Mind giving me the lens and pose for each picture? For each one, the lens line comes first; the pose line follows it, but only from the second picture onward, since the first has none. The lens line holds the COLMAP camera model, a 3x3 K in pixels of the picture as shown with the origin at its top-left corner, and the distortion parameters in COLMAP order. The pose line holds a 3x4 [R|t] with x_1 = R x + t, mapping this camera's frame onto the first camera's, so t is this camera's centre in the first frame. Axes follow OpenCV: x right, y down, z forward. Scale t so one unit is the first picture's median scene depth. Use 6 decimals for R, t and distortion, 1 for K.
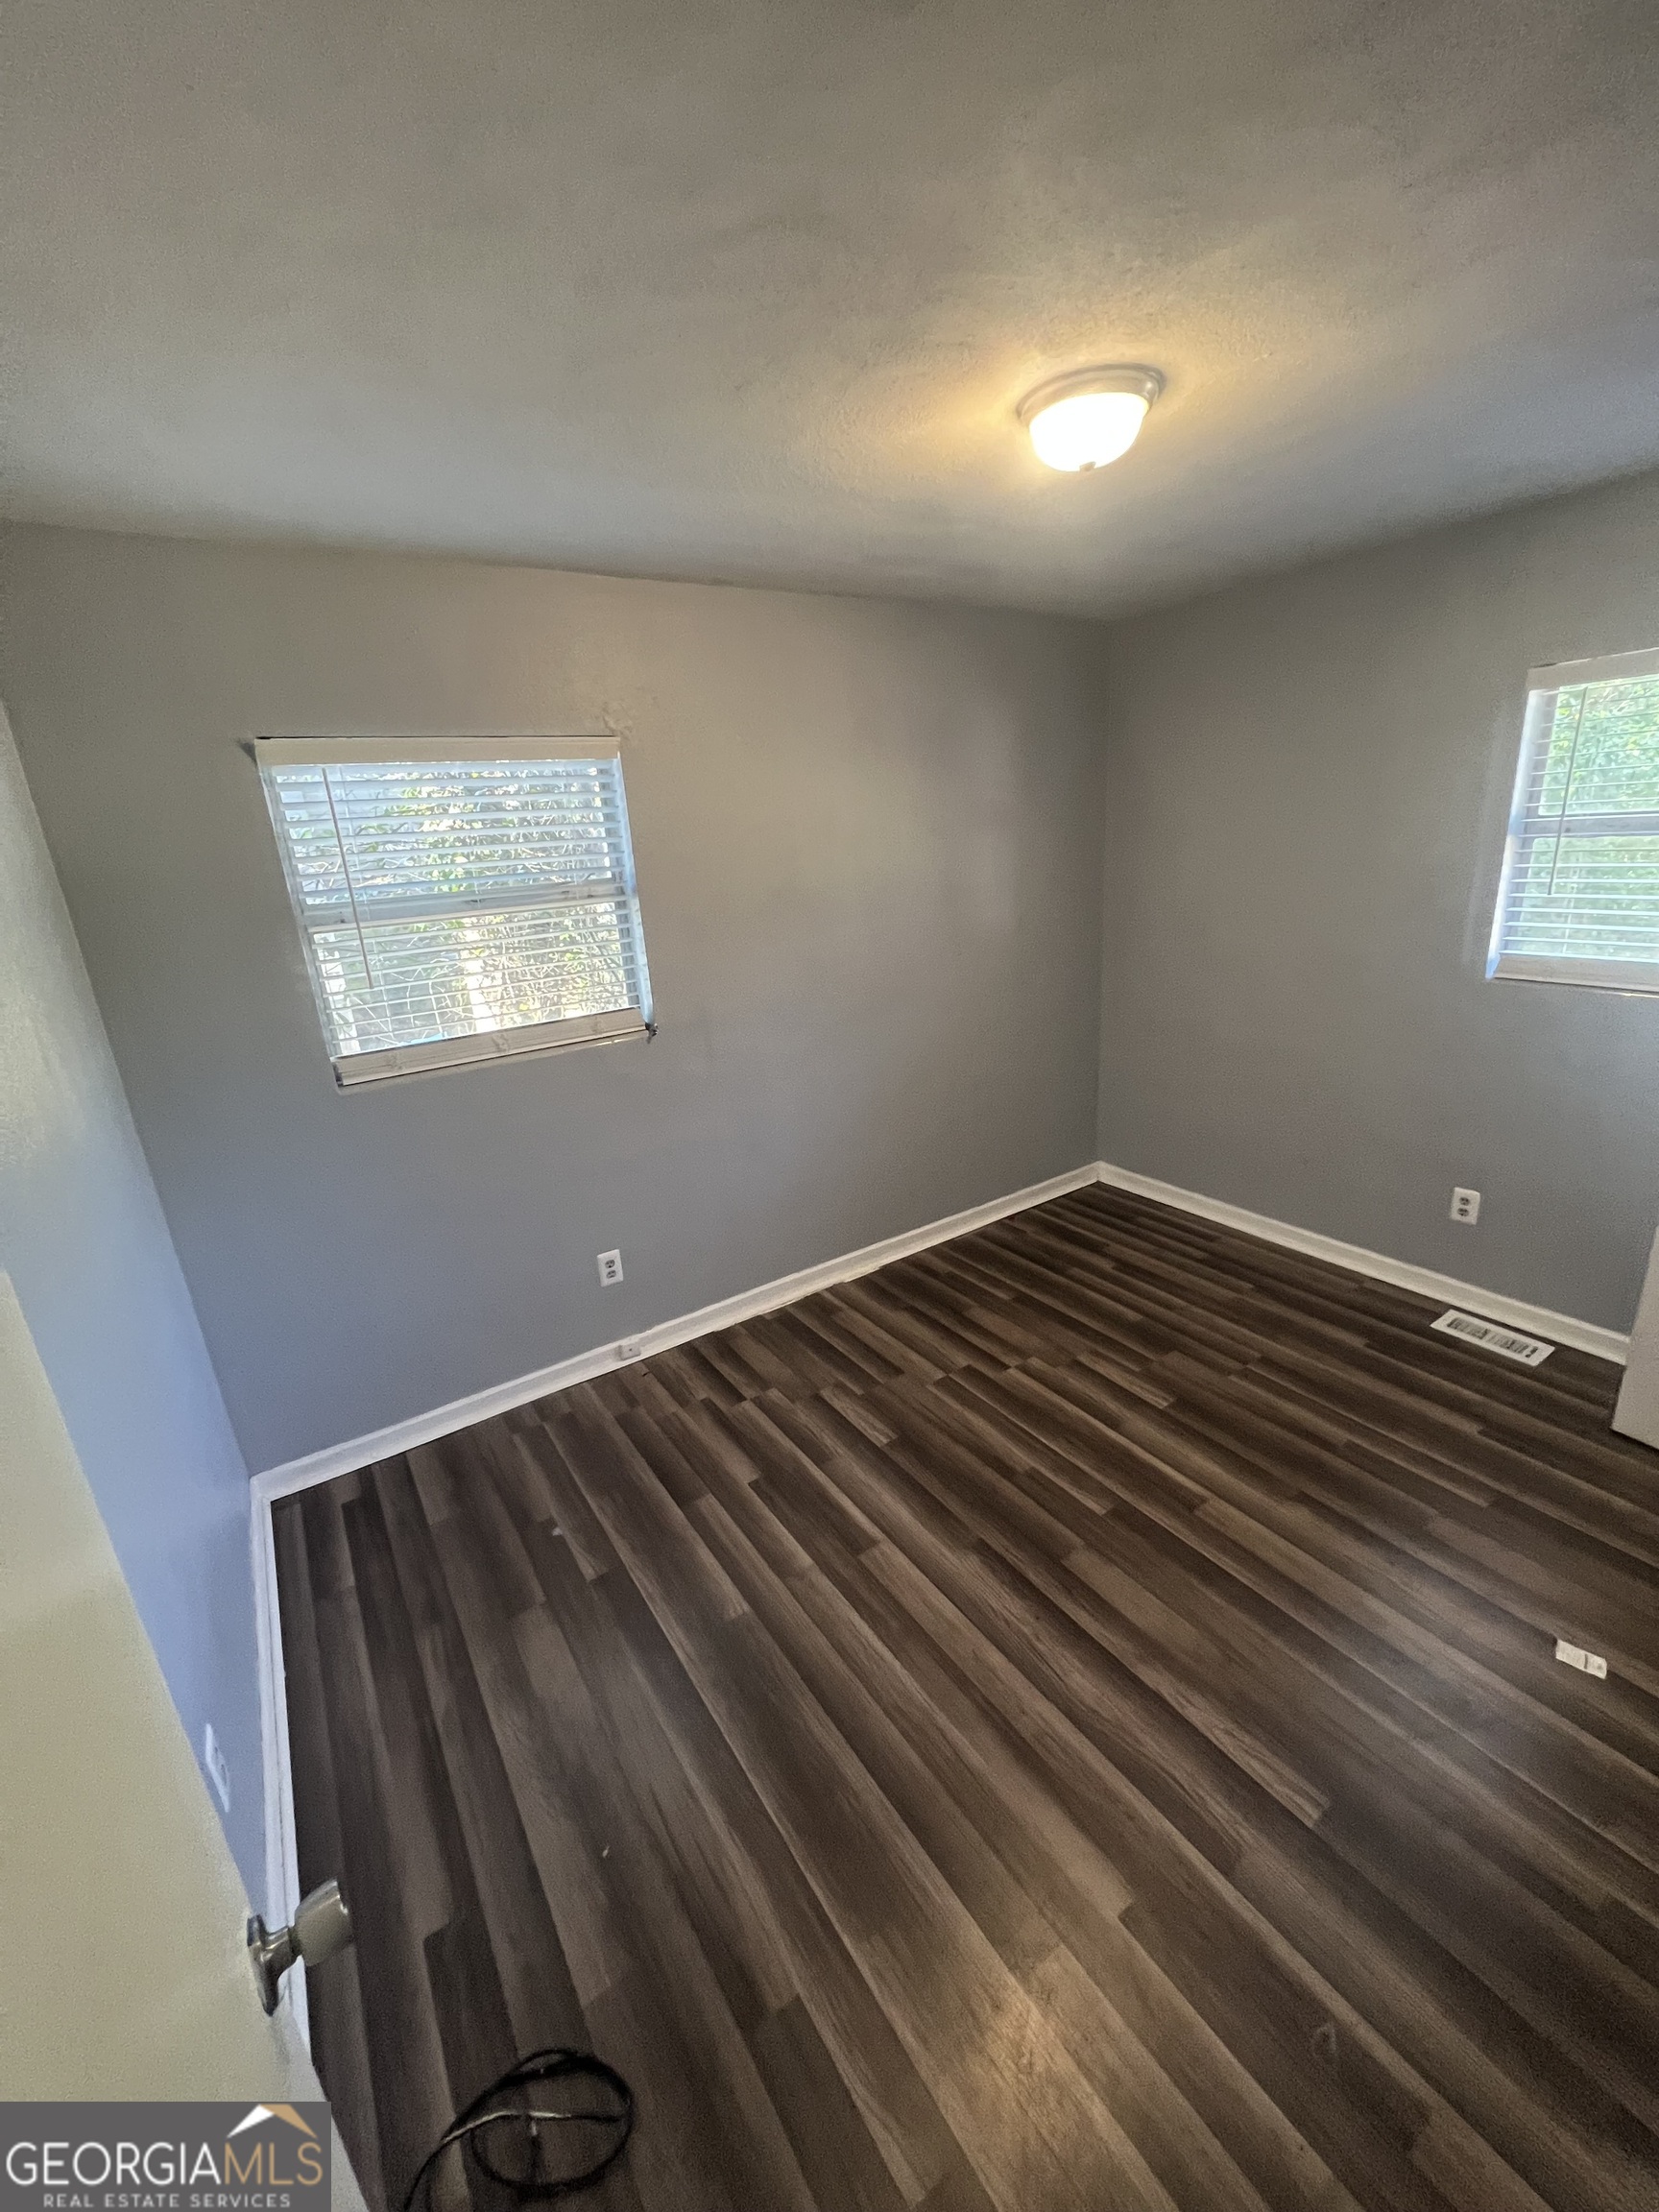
lens RADIAL K [[893.4, 0, 883.4], [0, 893.4, 1102.1], [0, 0, 1]] dist [-0.000997, 0.000008]
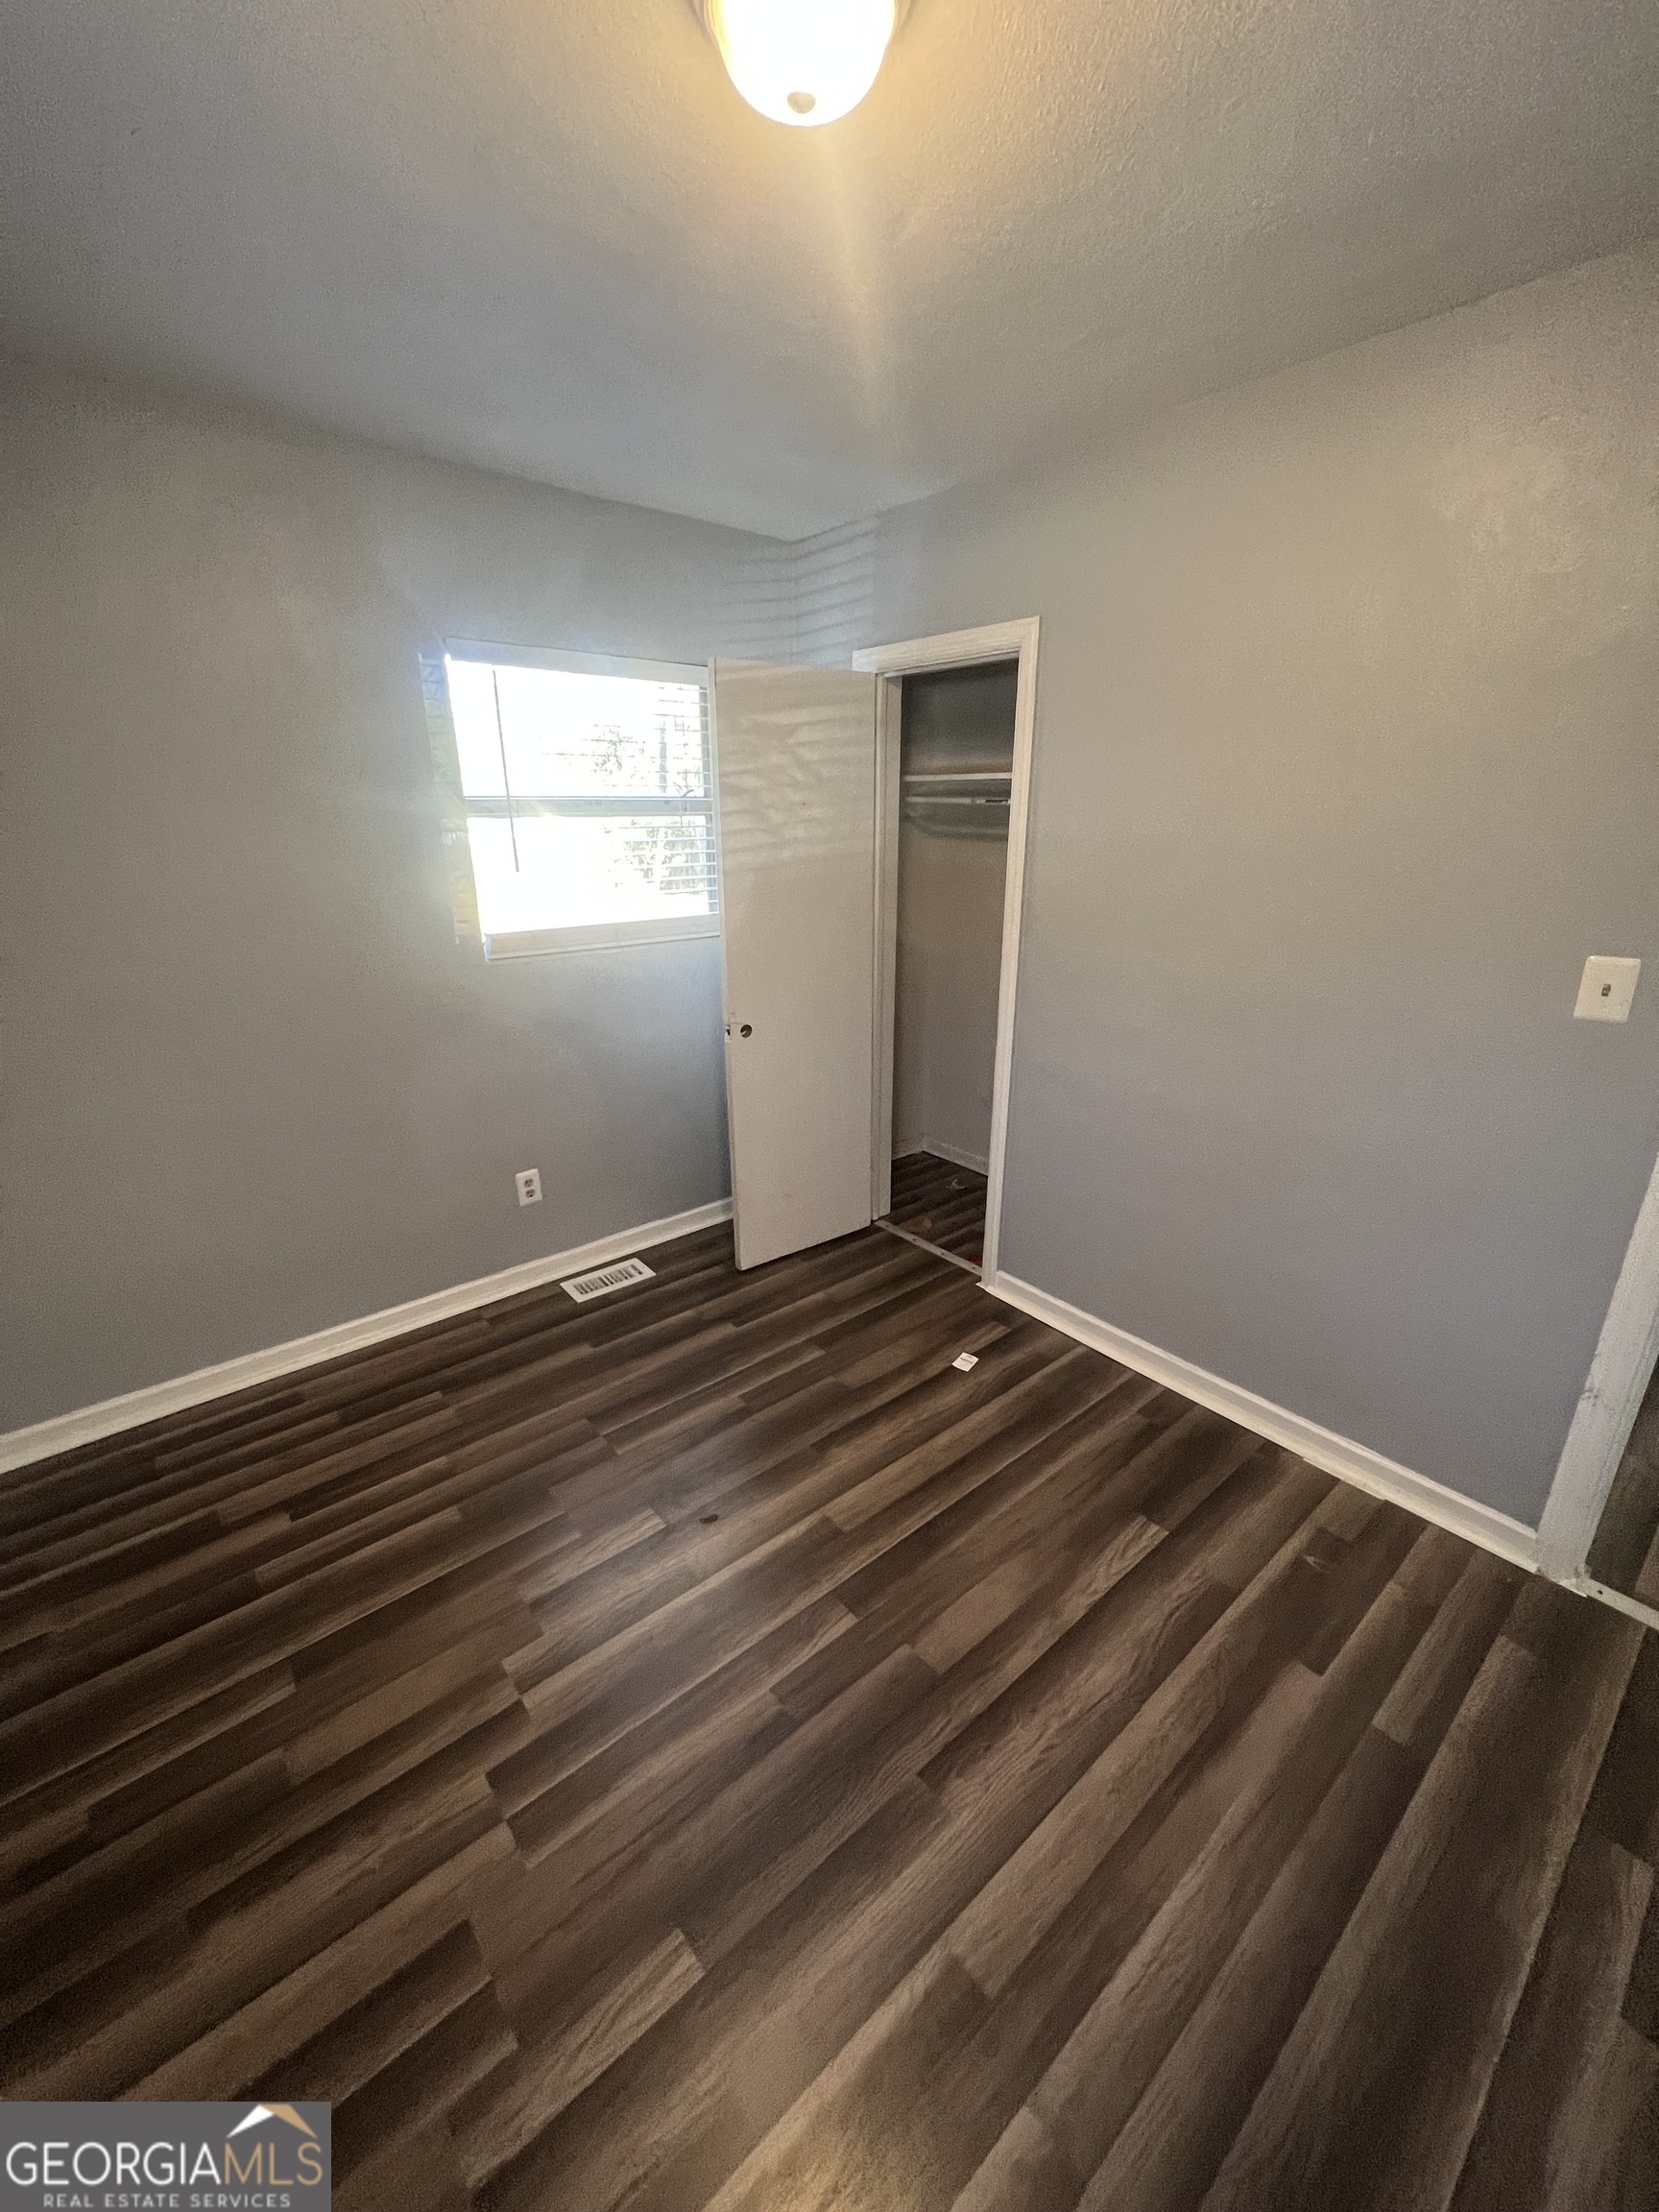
lens RADIAL K [[893.4, 0, 883.4], [0, 893.4, 1102.1], [0, 0, 1]] dist [-0.000997, 0.000008]
pose [[-0.082404, -0.260841, 0.961858, -0.305131], [0.311041, 0.910199, 0.273480, -0.114708], [-0.946817, 0.321713, 0.006128, 0.674453]]
